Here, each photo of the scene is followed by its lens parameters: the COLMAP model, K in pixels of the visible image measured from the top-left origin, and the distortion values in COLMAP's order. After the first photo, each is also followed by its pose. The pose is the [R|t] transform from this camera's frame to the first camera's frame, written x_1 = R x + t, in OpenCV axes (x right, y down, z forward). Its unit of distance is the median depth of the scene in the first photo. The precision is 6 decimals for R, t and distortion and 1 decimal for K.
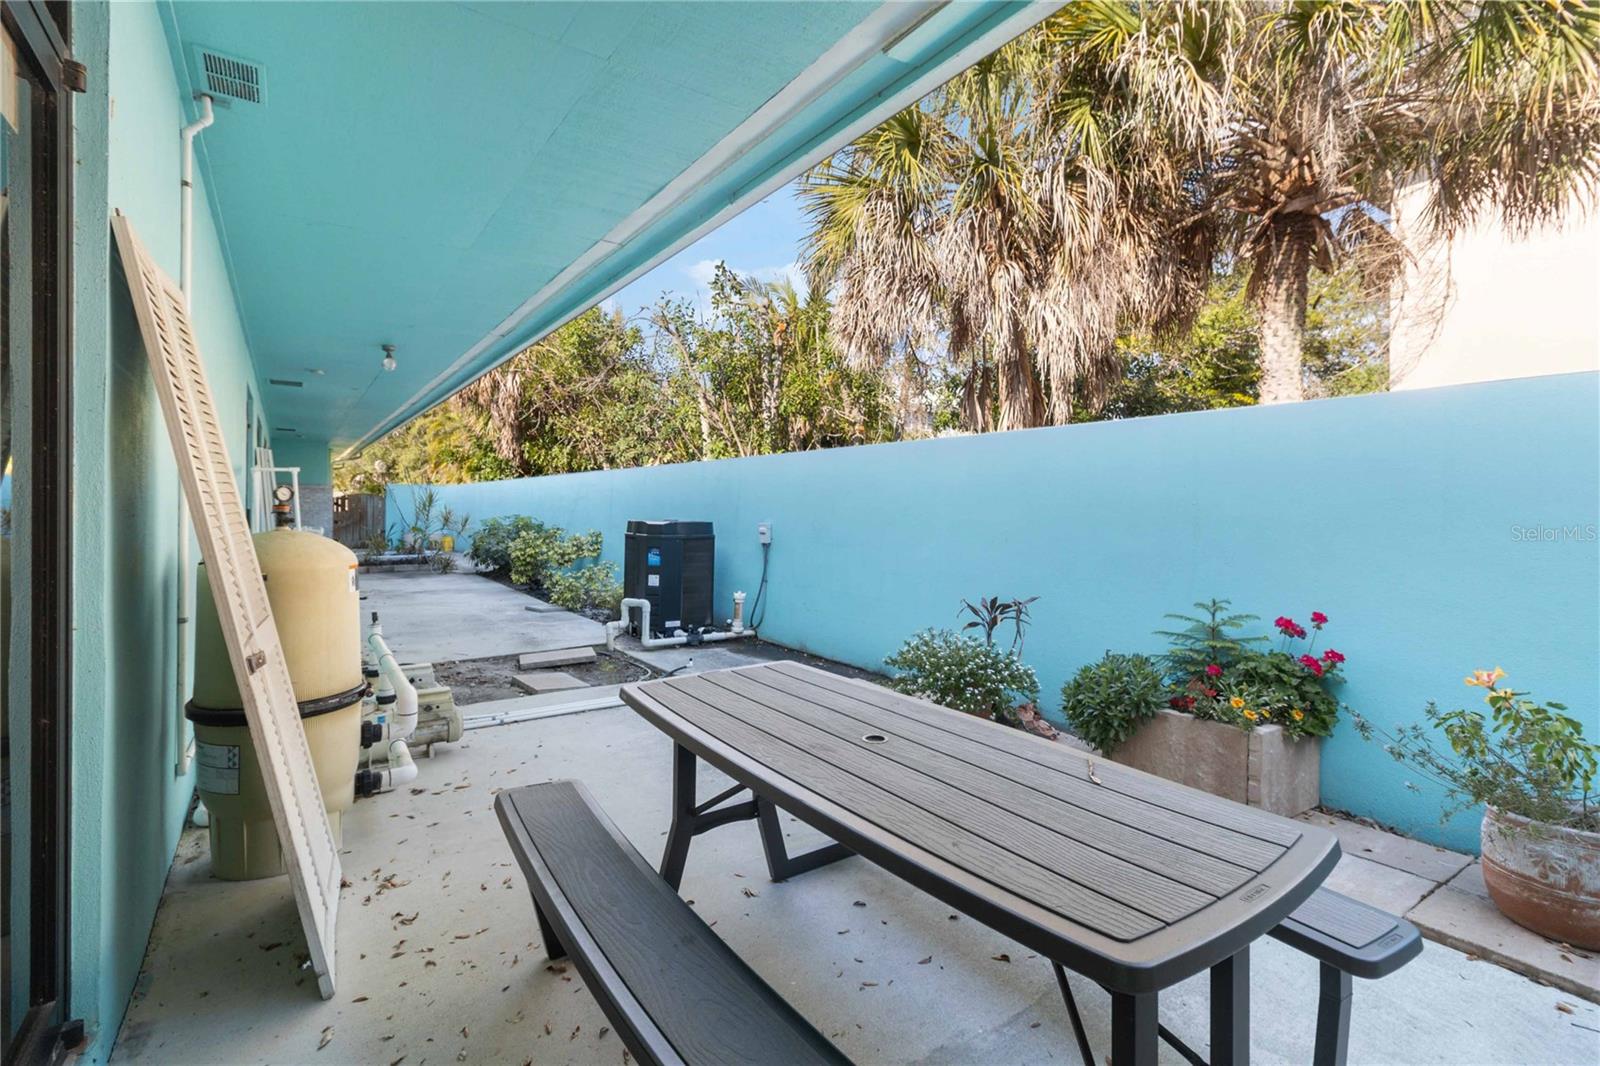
lens RADIAL K [[741.4, 0, 817.6], [0, 741.4, 503.2], [0, 0, 1]] dist [0.002935, 0.000100]
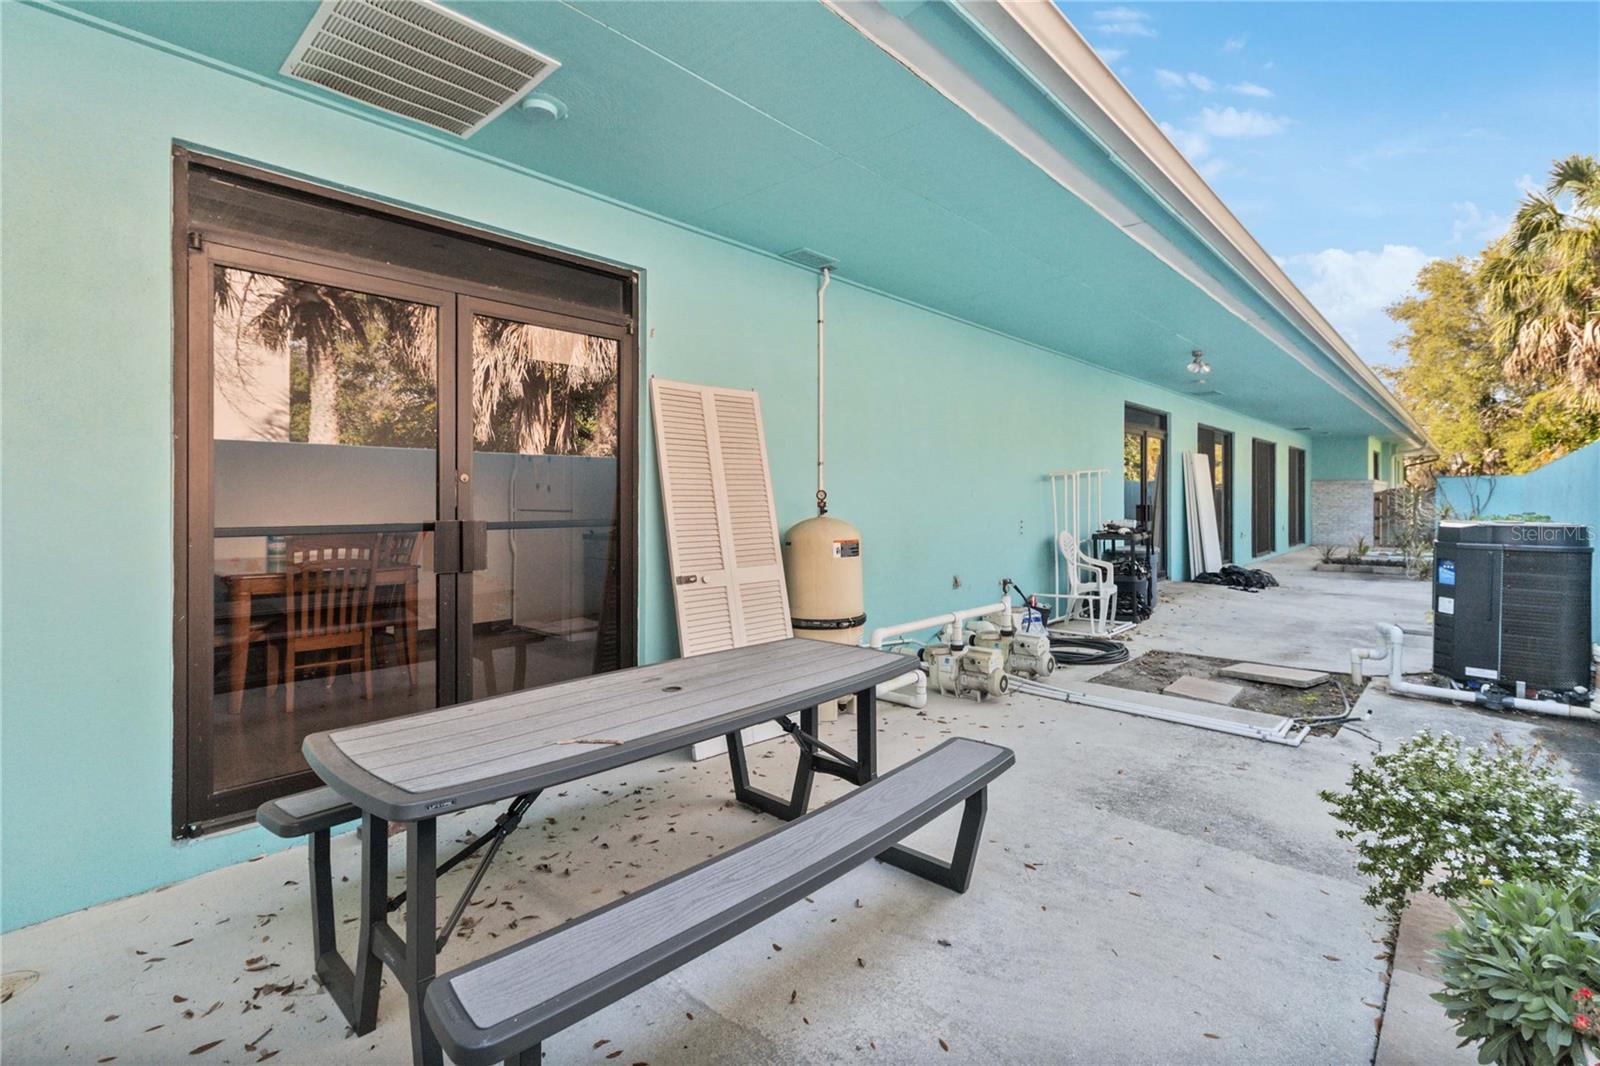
lens RADIAL K [[741.4, 0, 817.6], [0, 741.4, 503.2], [0, 0, 1]] dist [0.002935, 0.000100]
pose [[0.196197, -0.000451, -0.980564, 0.358599], [0.006729, 0.999977, 0.000887, 0.000251], [0.980541, -0.006773, 0.196195, 0.260184]]
